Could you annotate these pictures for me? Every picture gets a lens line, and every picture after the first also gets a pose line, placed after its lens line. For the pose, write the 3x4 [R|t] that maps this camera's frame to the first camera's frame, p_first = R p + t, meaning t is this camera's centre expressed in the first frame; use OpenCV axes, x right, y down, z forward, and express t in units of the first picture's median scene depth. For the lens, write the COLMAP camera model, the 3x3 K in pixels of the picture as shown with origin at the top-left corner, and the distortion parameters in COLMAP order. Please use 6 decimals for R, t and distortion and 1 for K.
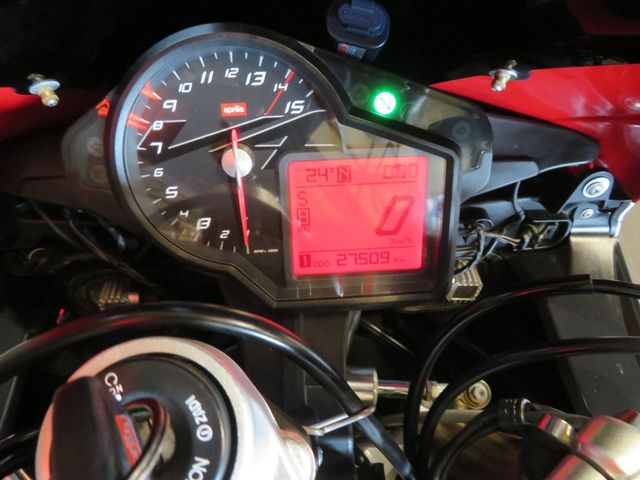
lens RADIAL K [[459.3, 0, 320.0], [0, 459.3, 240.0], [0, 0, 1]] dist [-0.005279, 0.001824]
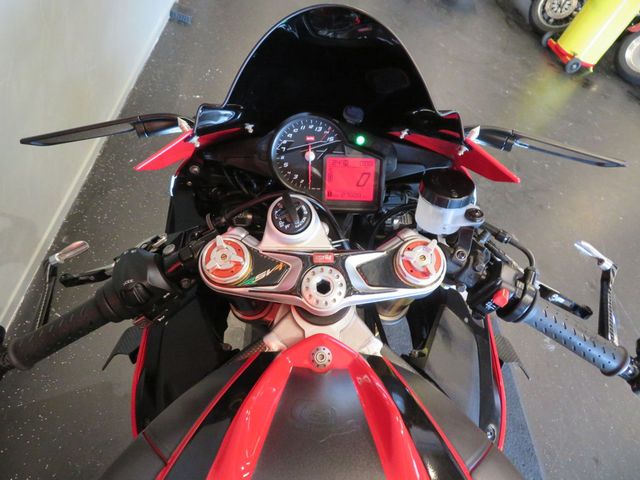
lens RADIAL K [[459.3, 0, 320.0], [0, 459.3, 240.0], [0, 0, 1]] dist [-0.005279, 0.001824]
pose [[0.995458, 0.081916, -0.048514, 0.074980], [-0.083051, 0.996306, -0.021857, 0.435685], [0.046544, 0.025787, 0.998583, -1.970552]]
